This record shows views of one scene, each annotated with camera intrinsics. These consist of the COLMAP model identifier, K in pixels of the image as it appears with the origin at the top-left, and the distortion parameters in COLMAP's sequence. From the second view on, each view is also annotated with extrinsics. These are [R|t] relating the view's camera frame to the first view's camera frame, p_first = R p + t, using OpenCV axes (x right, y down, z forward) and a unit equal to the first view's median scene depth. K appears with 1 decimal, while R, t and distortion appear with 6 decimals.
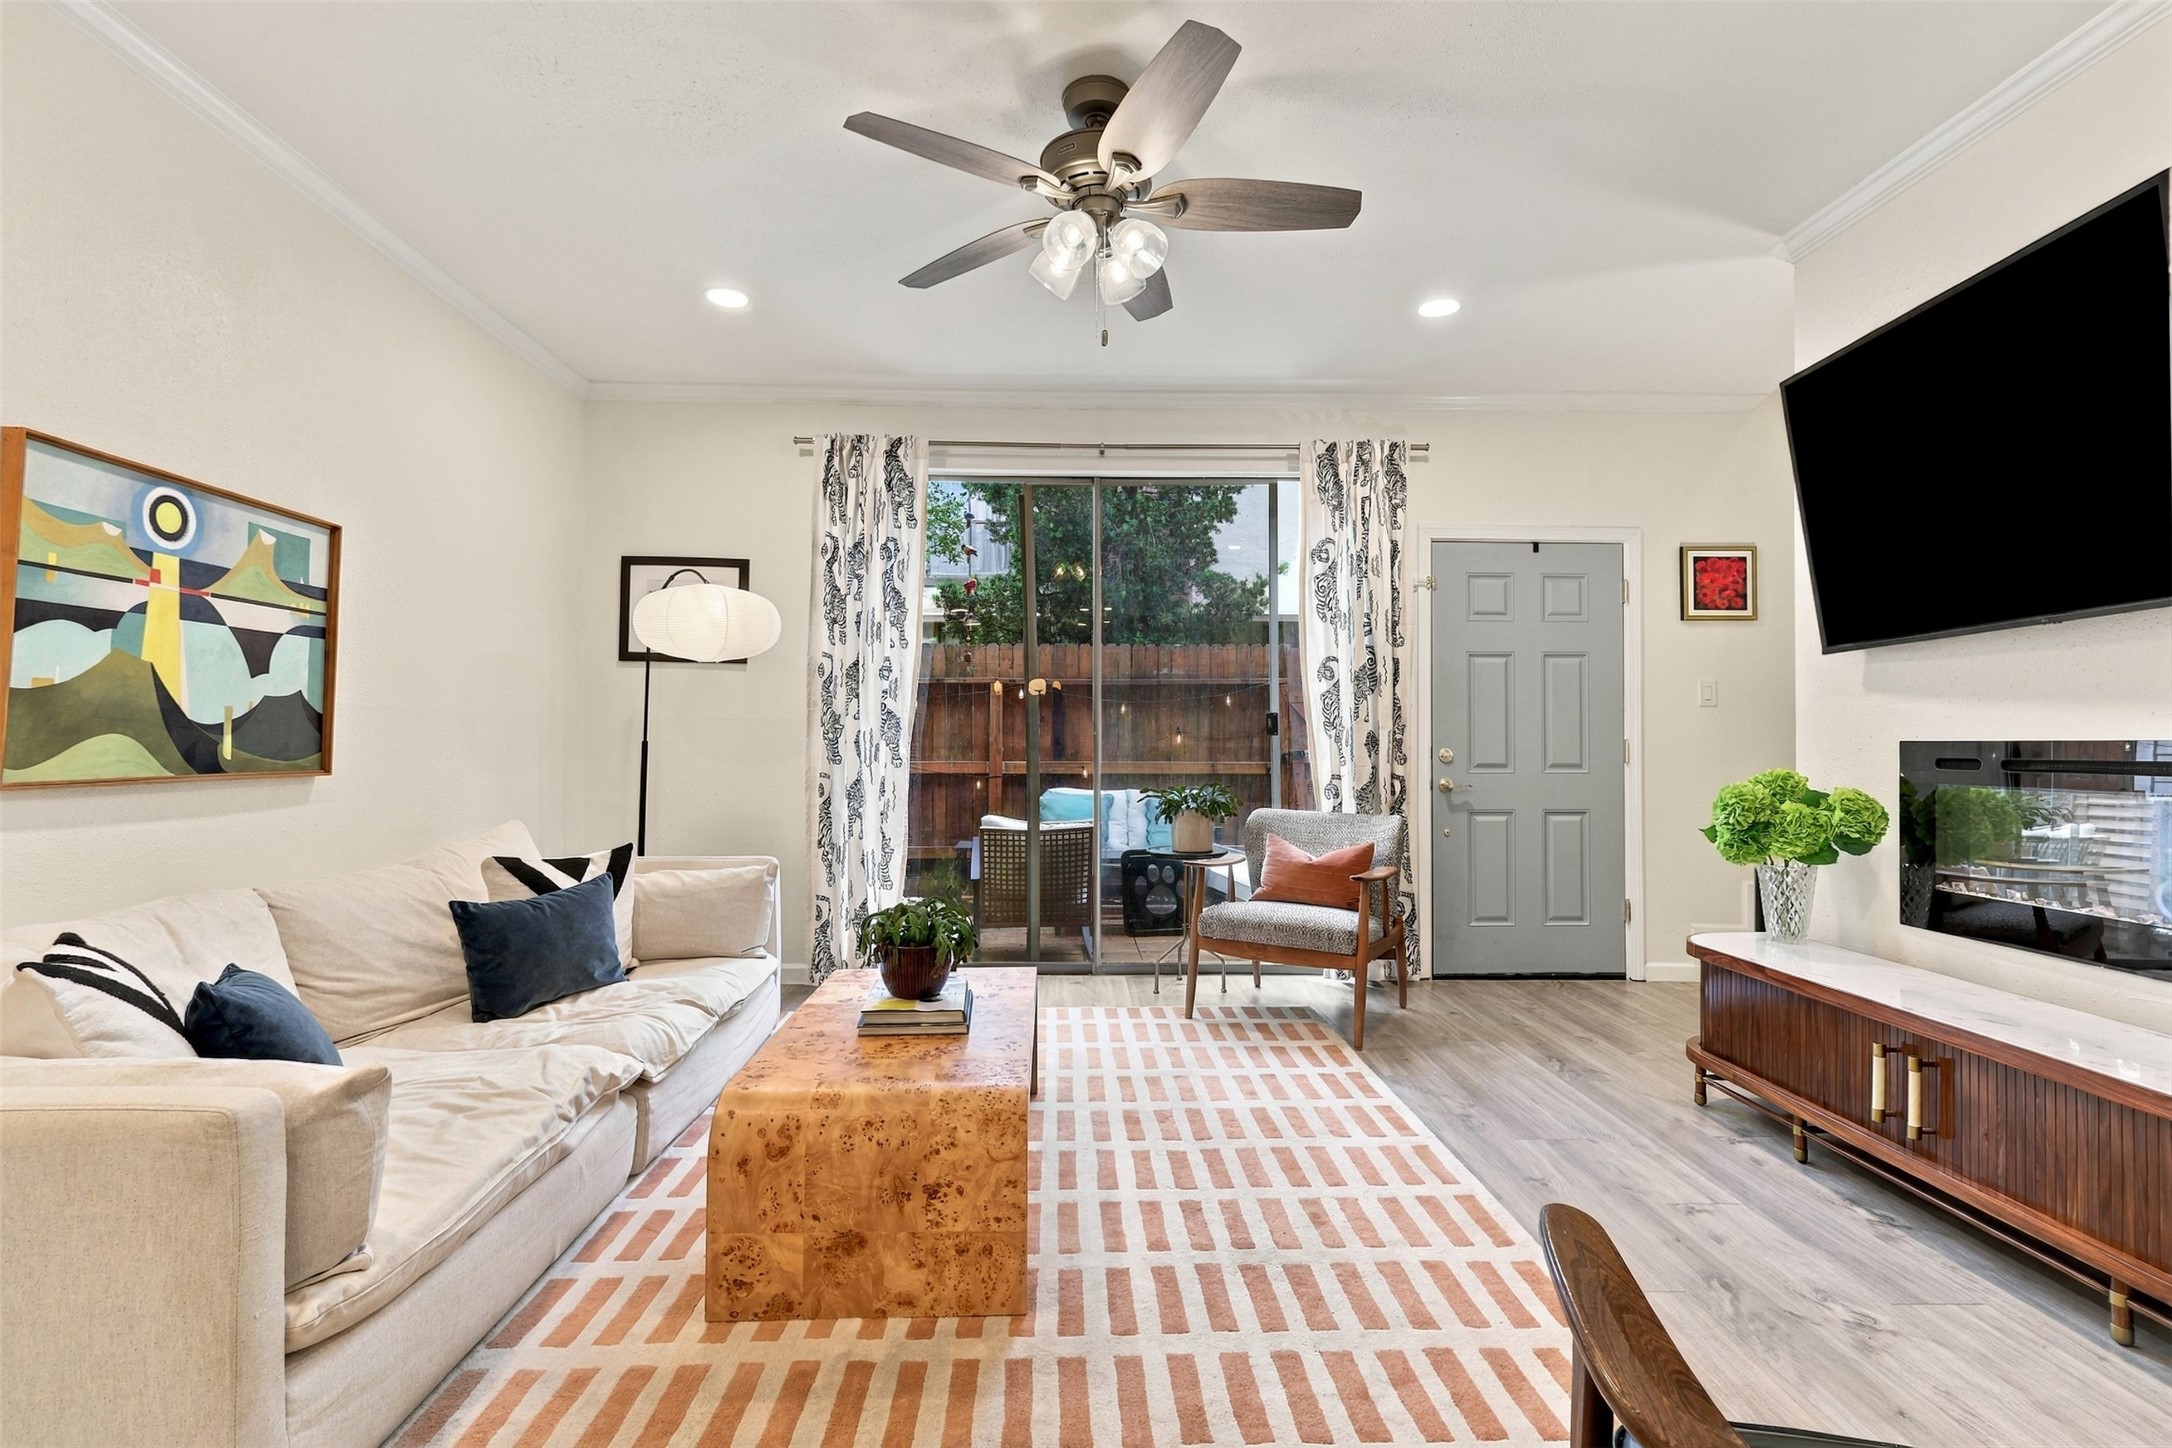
lens RADIAL K [[1007.1, 0, 1083.4], [0, 1007.1, 731.0], [0, 0, 1]] dist [0.002920, 0.000945]
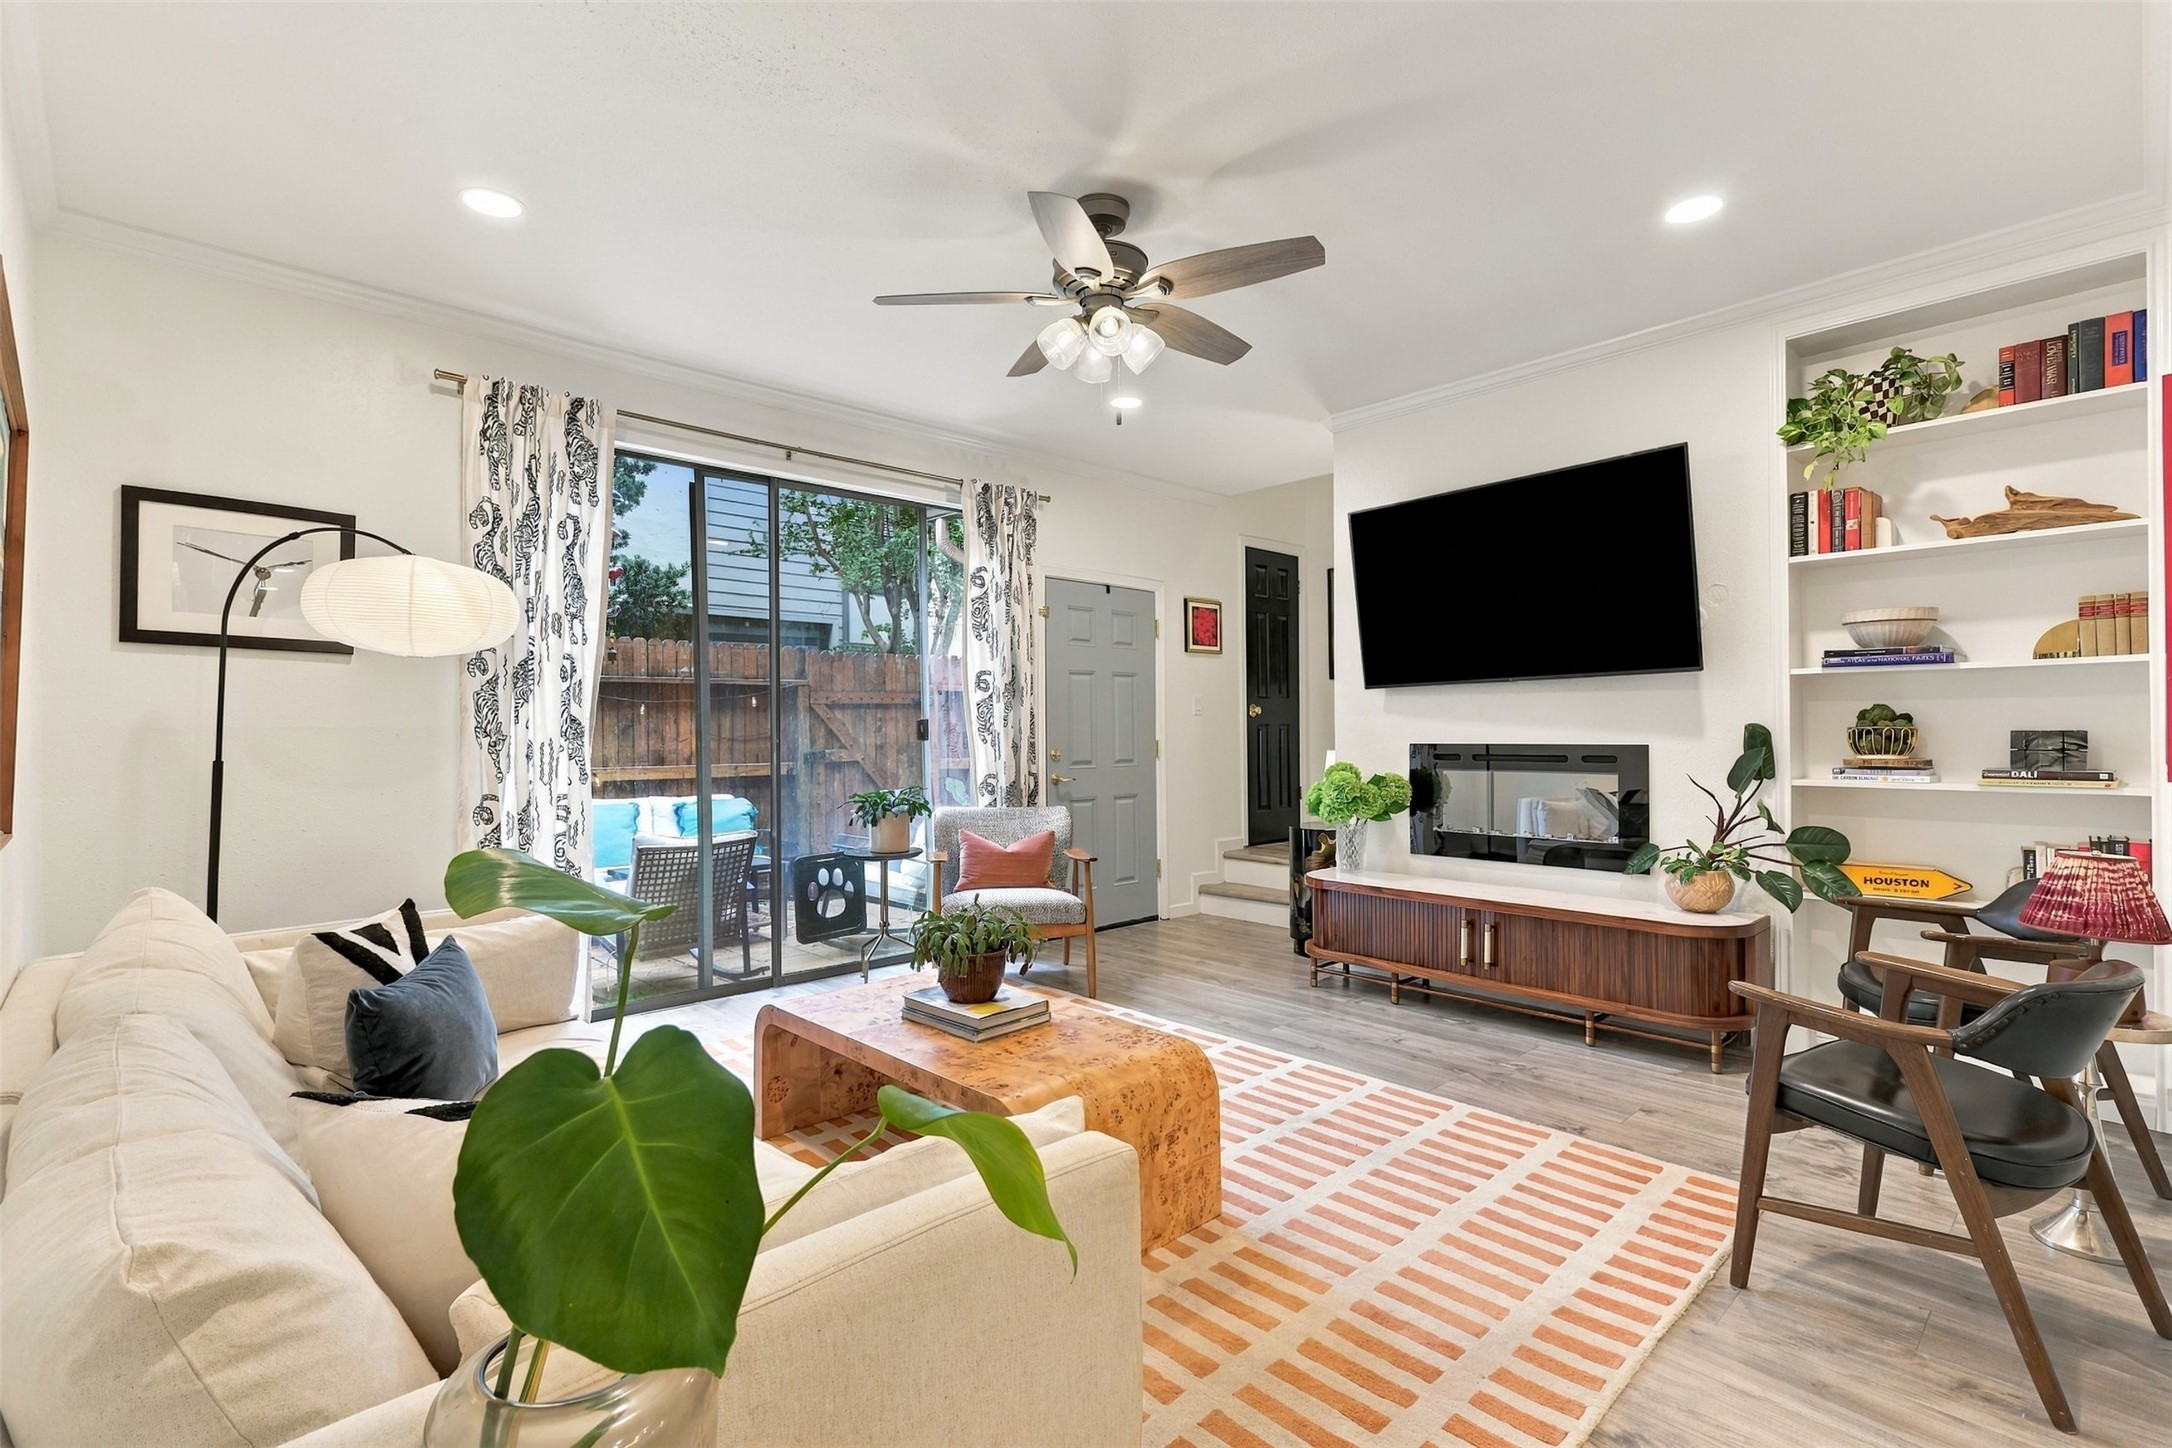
lens RADIAL K [[1007.1, 0, 1091.5], [0, 1007.1, 730.8], [0, 0, 1]] dist [0.002920, 0.000945]
pose [[0.743786, -0.006859, 0.668383, -0.434274], [0.000001, 0.999947, 0.010260, -0.017944], [-0.668418, -0.007631, 0.743747, 0.072499]]
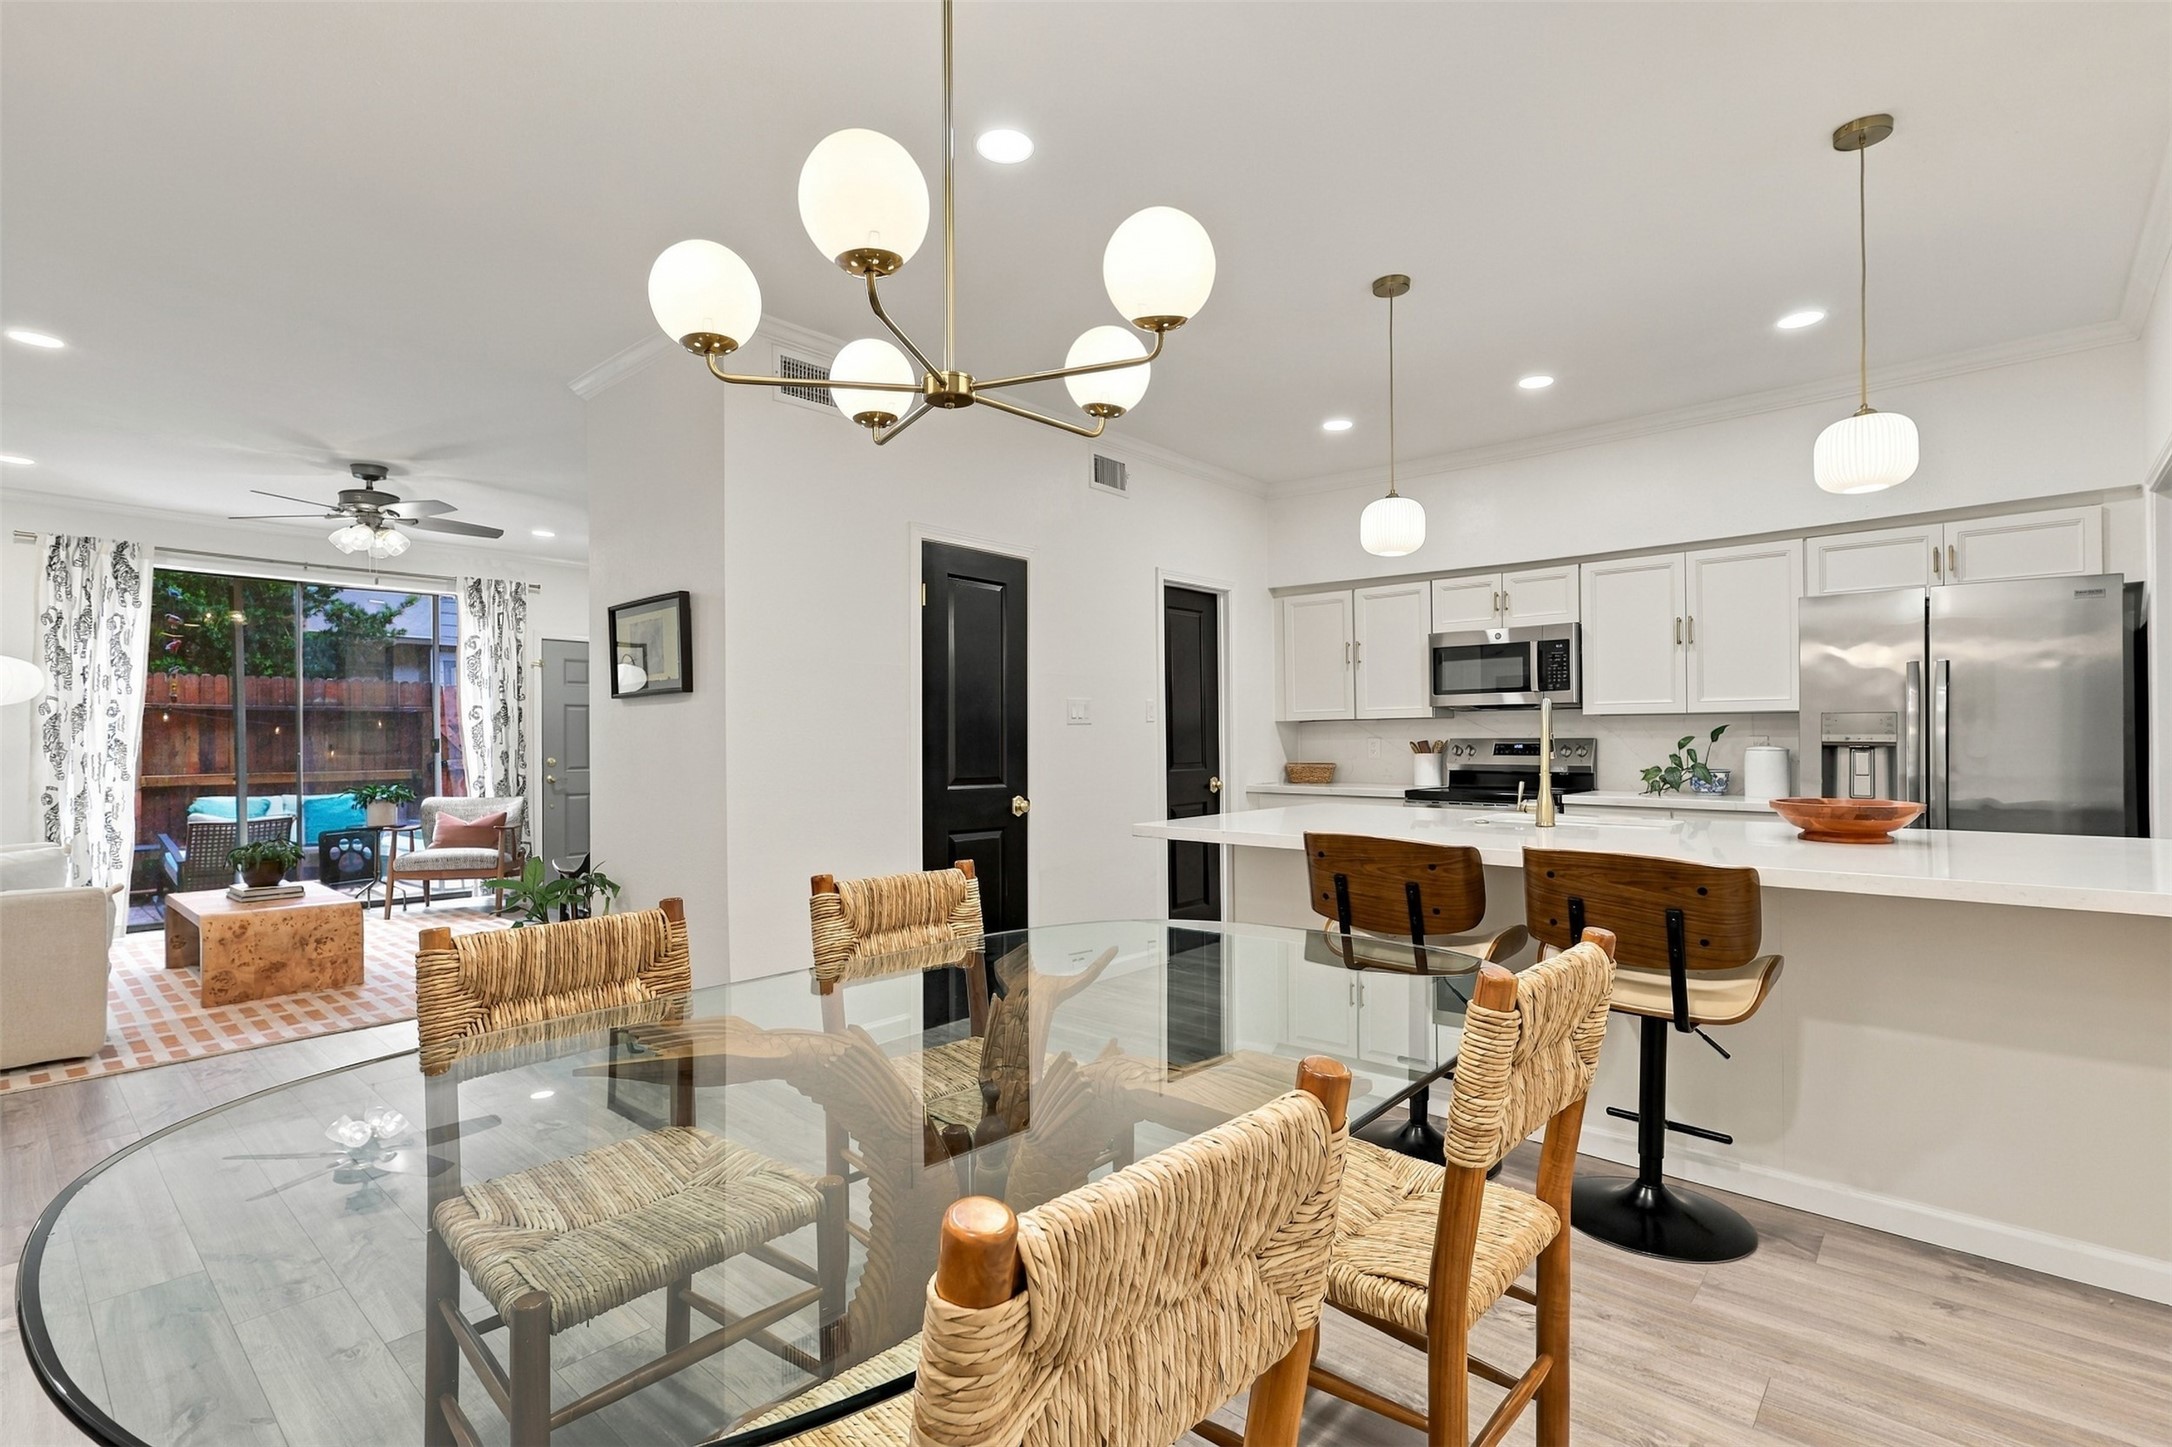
lens RADIAL K [[1007.1, 0, 1078.7], [0, 1007.1, 733.0], [0, 0, 1]] dist [0.002920, 0.000945]
pose [[0.692441, -0.002125, 0.721471, -0.278229], [0.002337, 0.999997, 0.000702, -0.026830], [-0.721471, 0.001200, 0.692444, -0.903768]]
